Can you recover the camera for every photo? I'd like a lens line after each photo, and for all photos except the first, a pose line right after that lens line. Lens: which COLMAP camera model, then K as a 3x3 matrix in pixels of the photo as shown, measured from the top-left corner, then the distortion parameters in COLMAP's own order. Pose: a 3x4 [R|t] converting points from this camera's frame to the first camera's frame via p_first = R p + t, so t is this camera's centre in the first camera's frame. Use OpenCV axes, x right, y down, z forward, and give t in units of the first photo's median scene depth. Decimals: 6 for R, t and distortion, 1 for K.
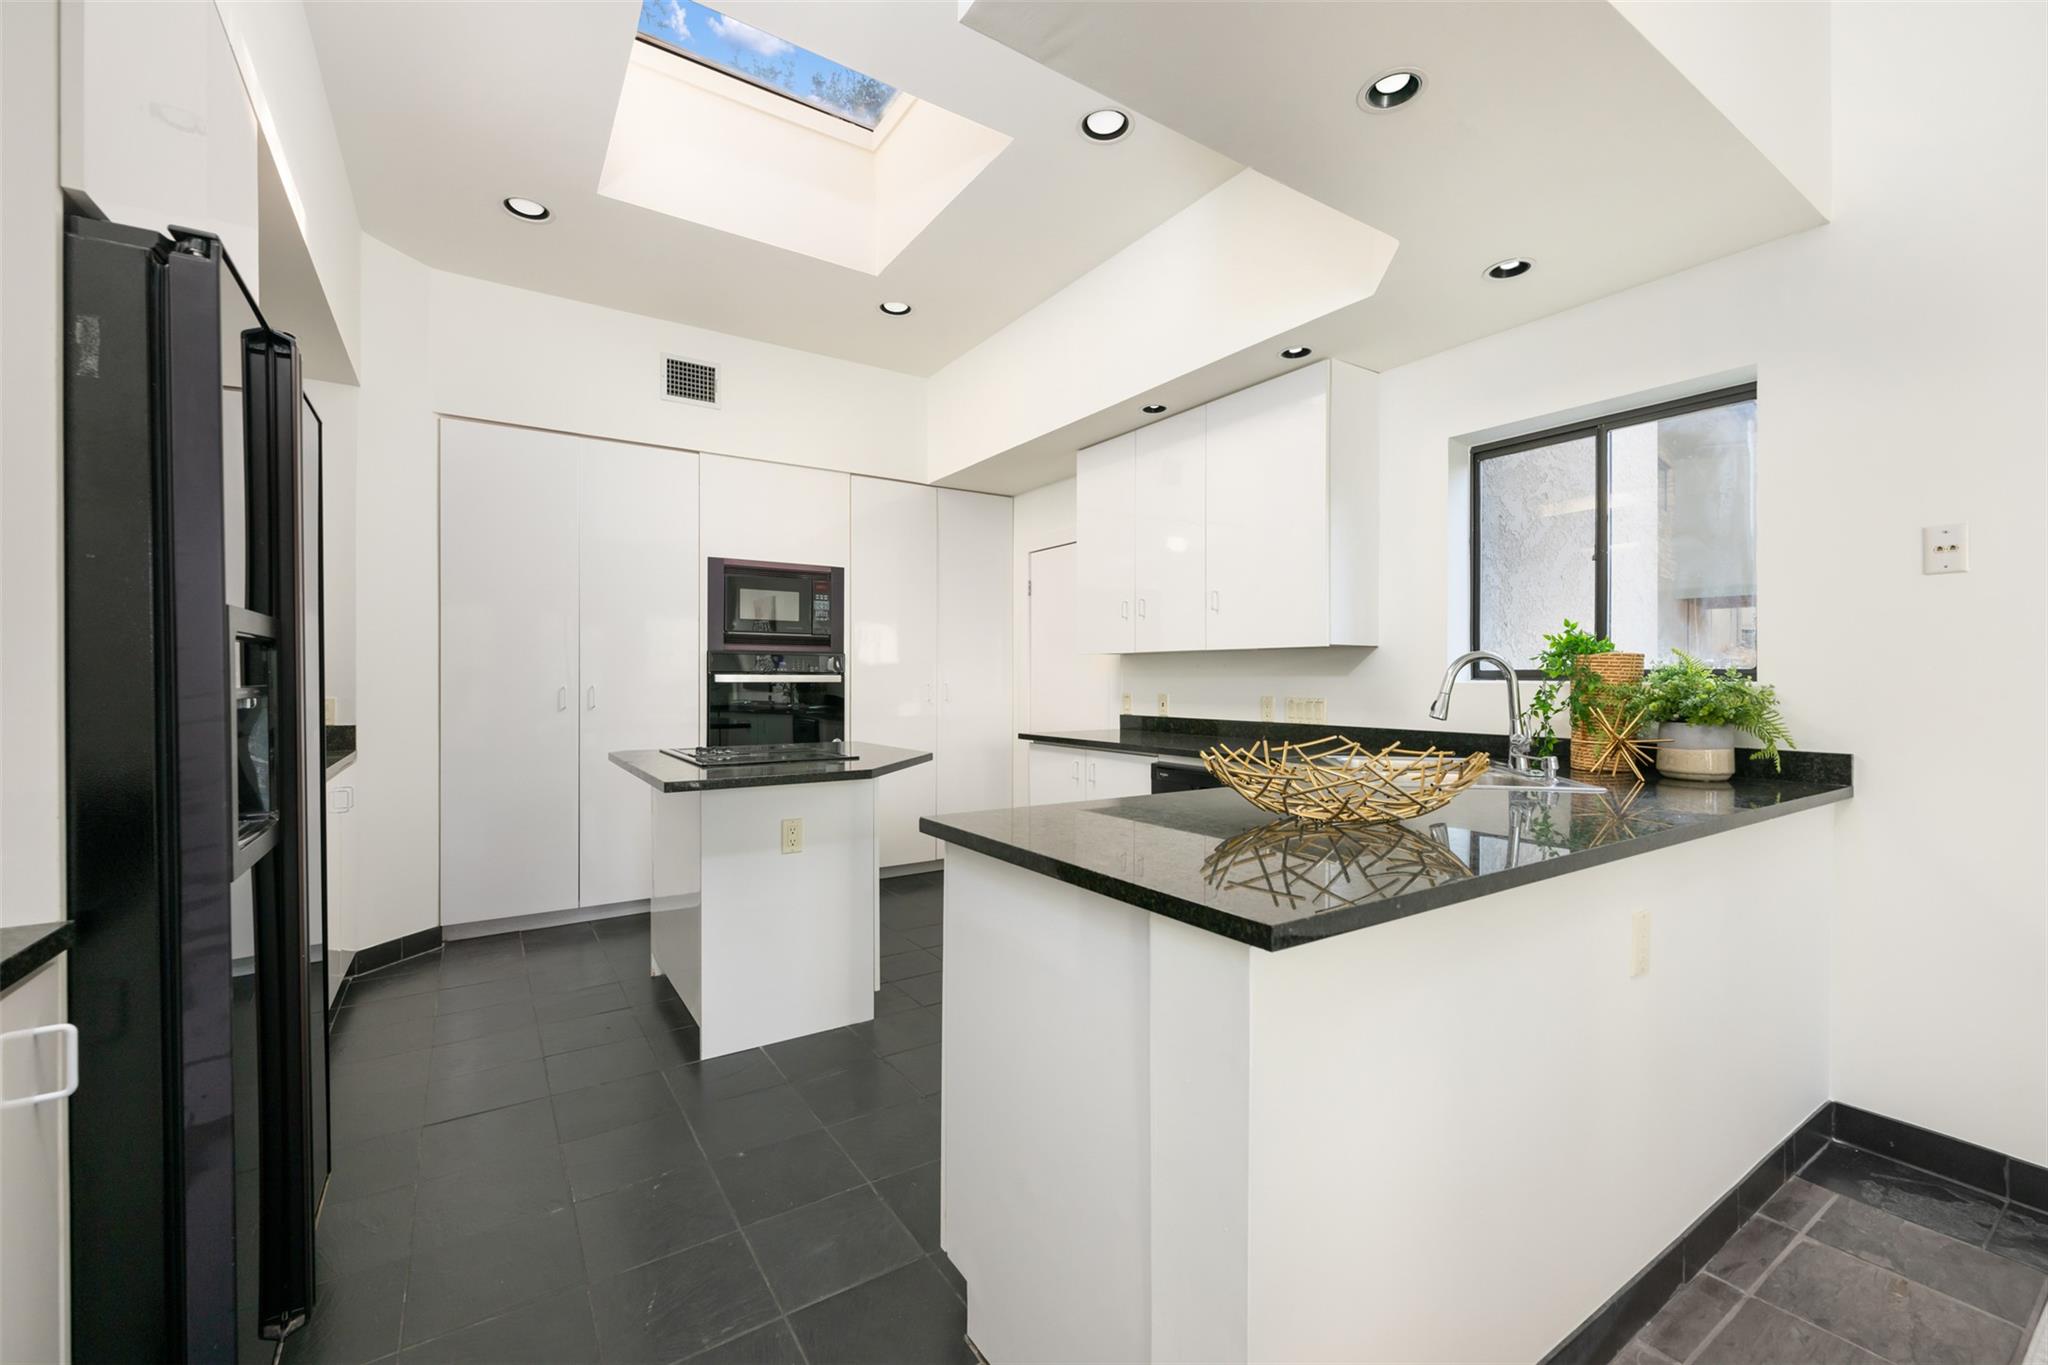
lens RADIAL K [[832.1, 0, 1020.1], [0, 832.1, 682.5], [0, 0, 1]] dist [-0.000258, 0.000380]
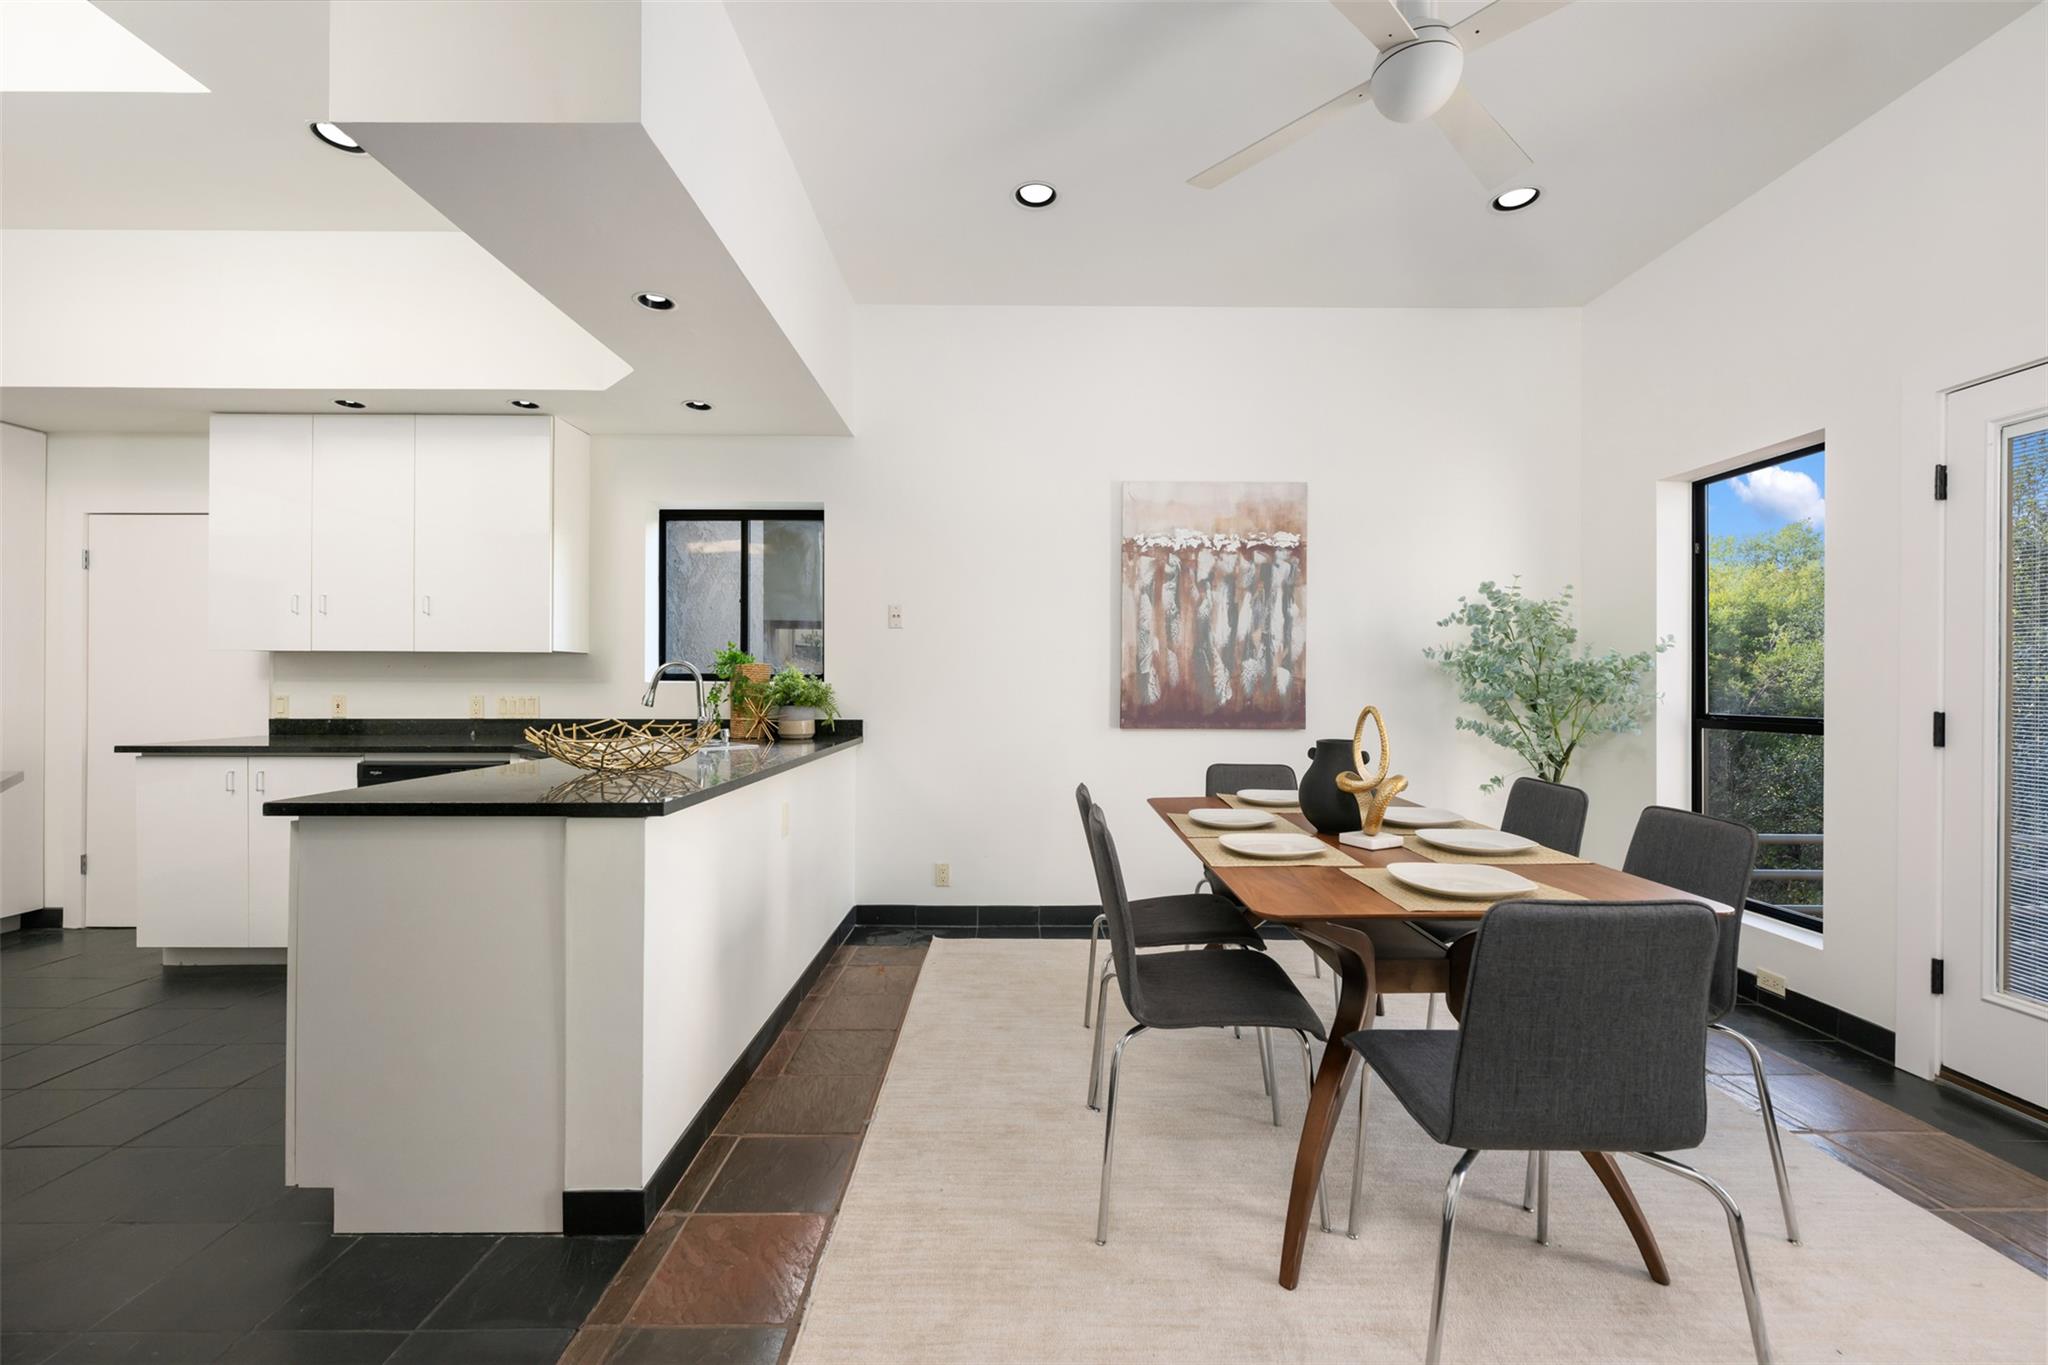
lens RADIAL K [[809.9, 0, 1026.5], [0, 809.9, 679.4], [0, 0, 1]] dist [-0.001886, 0.000328]
pose [[0.543056, 0.004082, 0.839686, -0.213005], [0.001345, 0.999983, -0.005731, 0.003036], [-0.839695, 0.004241, 0.543041, -0.193534]]
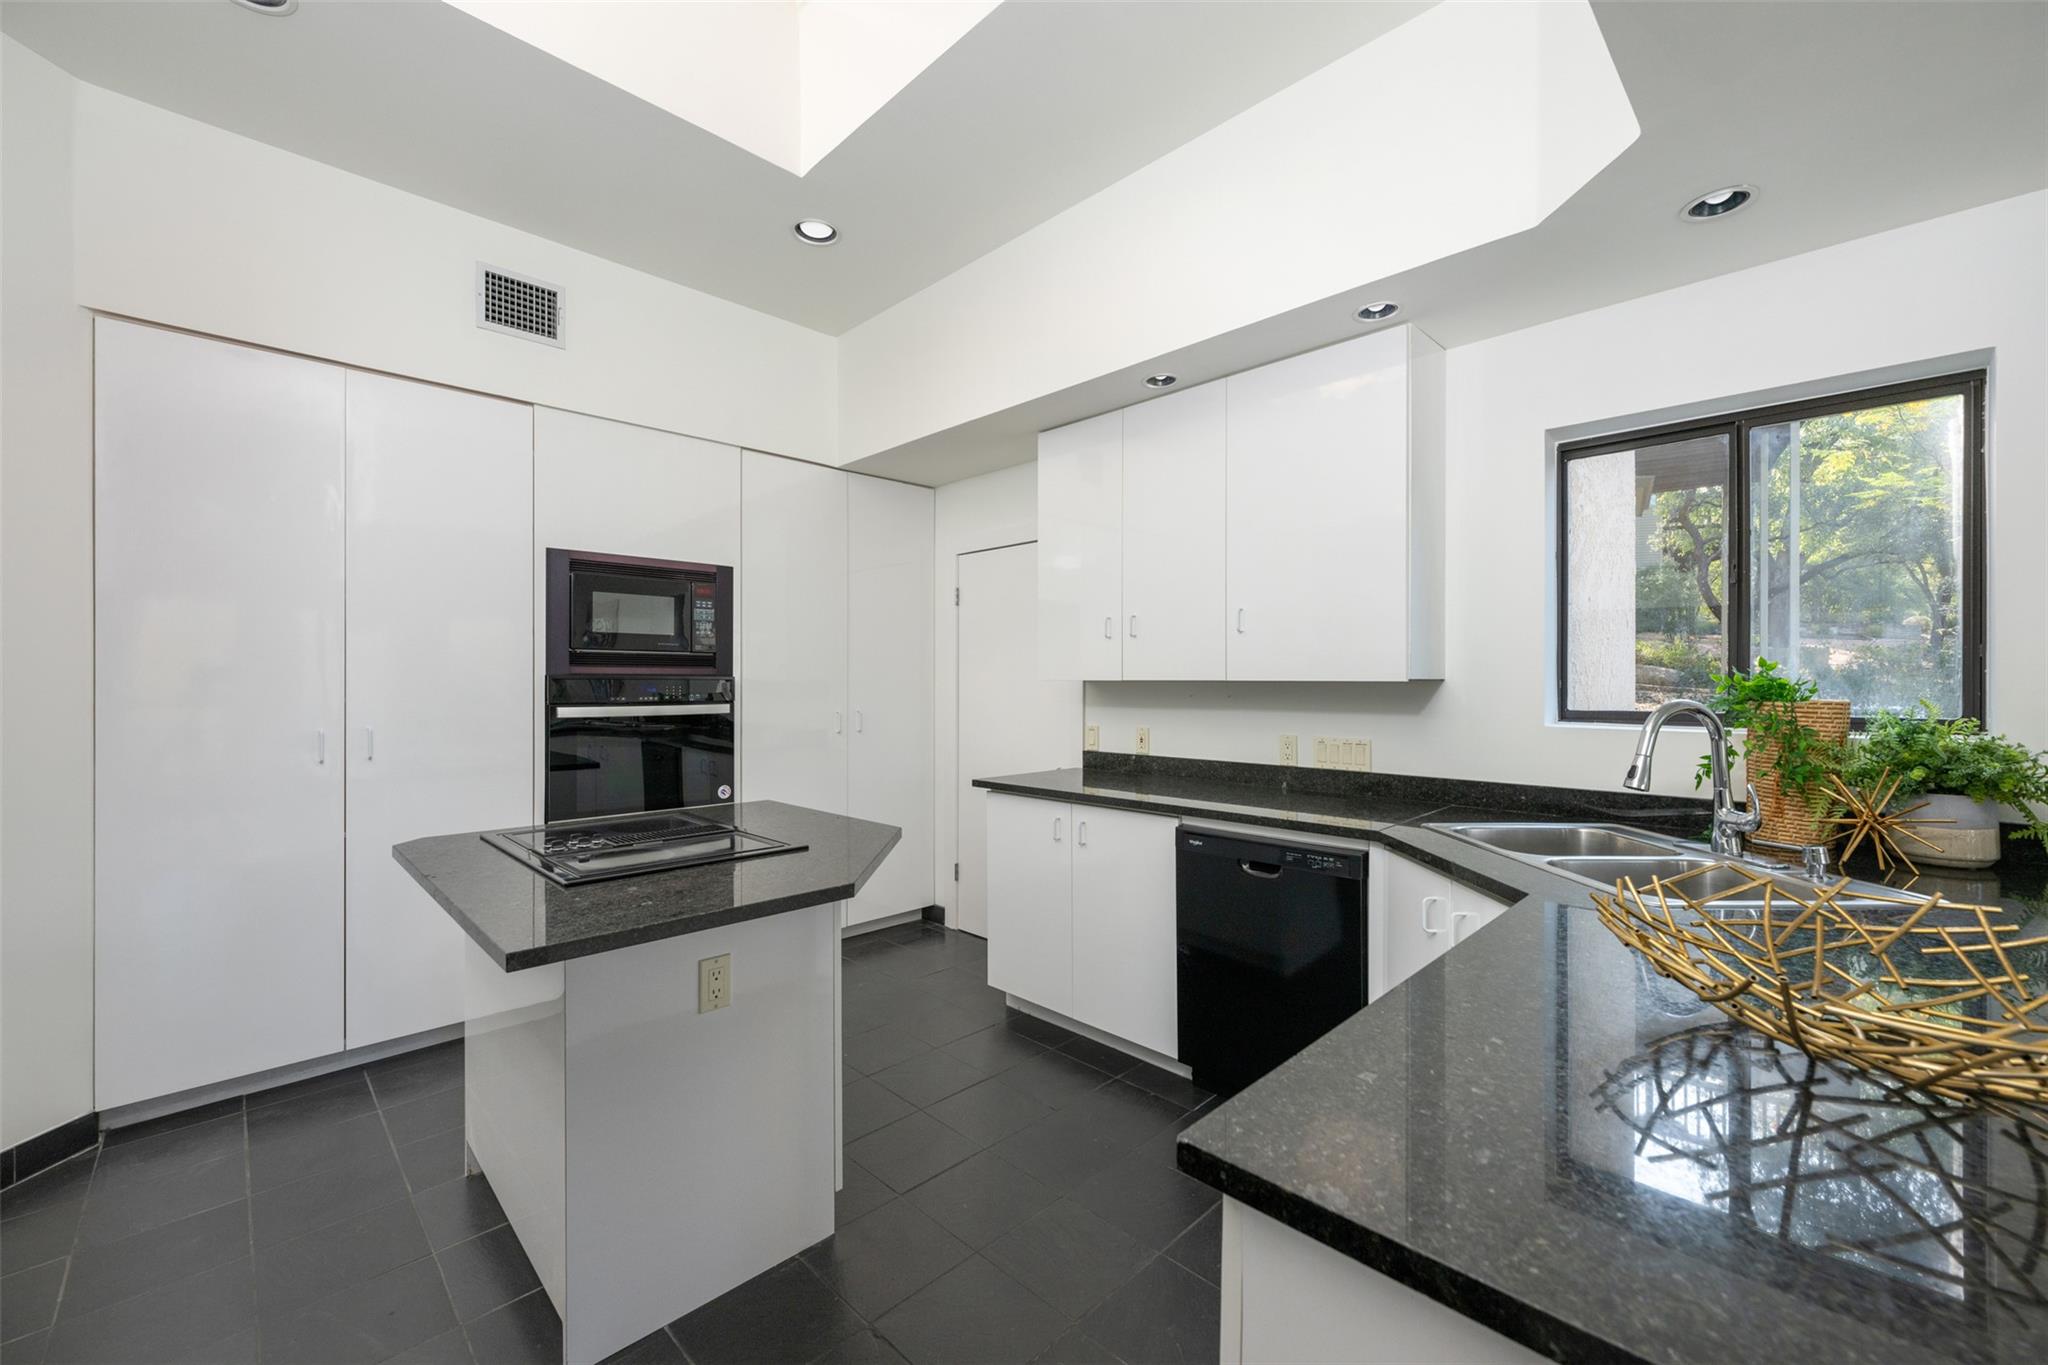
lens RADIAL K [[809.9, 0, 1018.2], [0, 809.9, 680.5], [0, 0, 1]] dist [-0.001886, 0.000328]
pose [[0.980618, -0.001895, 0.195919, -0.132185], [0.002533, 0.999992, -0.003006, -0.037676], [-0.195912, 0.003444, 0.980615, 0.270671]]
